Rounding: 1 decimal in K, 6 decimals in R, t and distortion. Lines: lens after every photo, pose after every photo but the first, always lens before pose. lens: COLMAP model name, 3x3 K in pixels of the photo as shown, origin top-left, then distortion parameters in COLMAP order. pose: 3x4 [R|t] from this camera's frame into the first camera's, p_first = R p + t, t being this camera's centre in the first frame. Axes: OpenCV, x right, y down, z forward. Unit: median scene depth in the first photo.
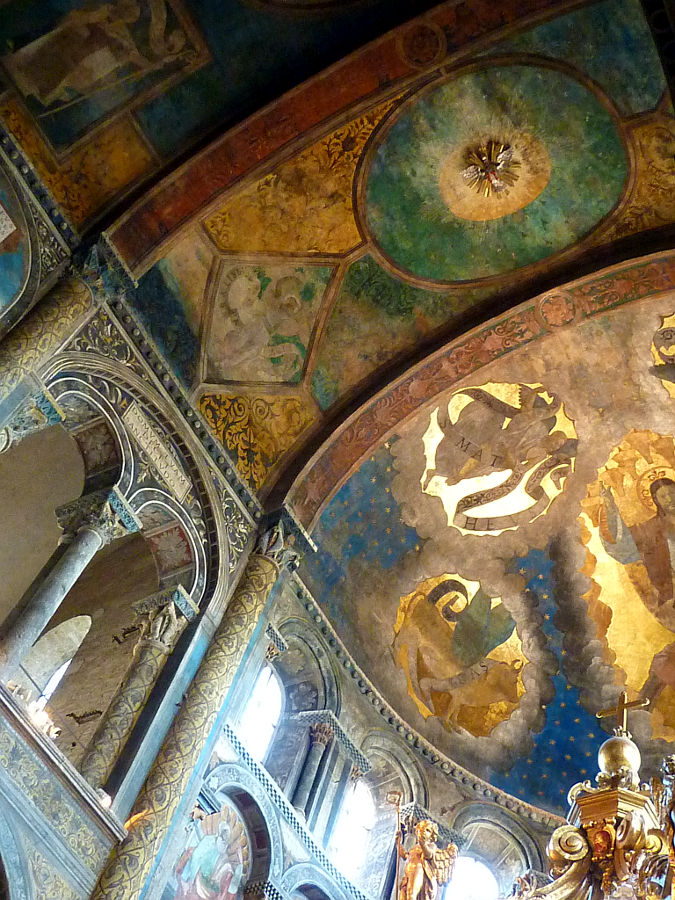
lens RADIAL K [[1325.5, 0, 353.5], [0, 1325.5, 455.0], [0, 0, 1]] dist [-0.009937, 0.000000]
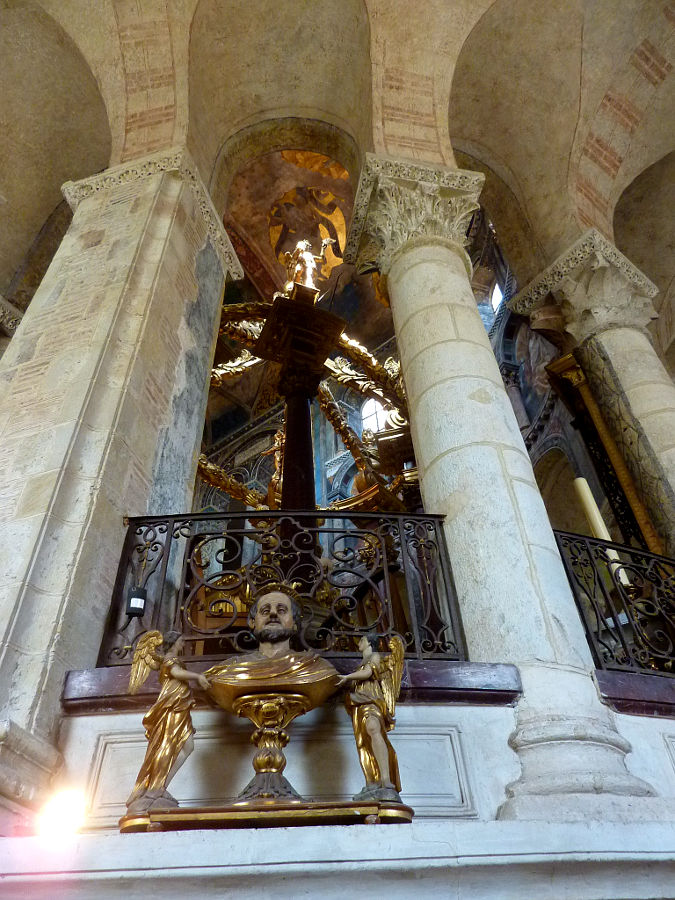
lens RADIAL K [[674.8, 0, 339.3], [0, 674.8, 450.2], [0, 0, 1]] dist [-0.025236, -0.003396]
pose [[-0.133337, -0.826939, -0.546253, 0.363486], [0.840513, 0.197690, -0.504436, 0.556416], [0.525127, -0.526393, 0.668694, 0.260247]]
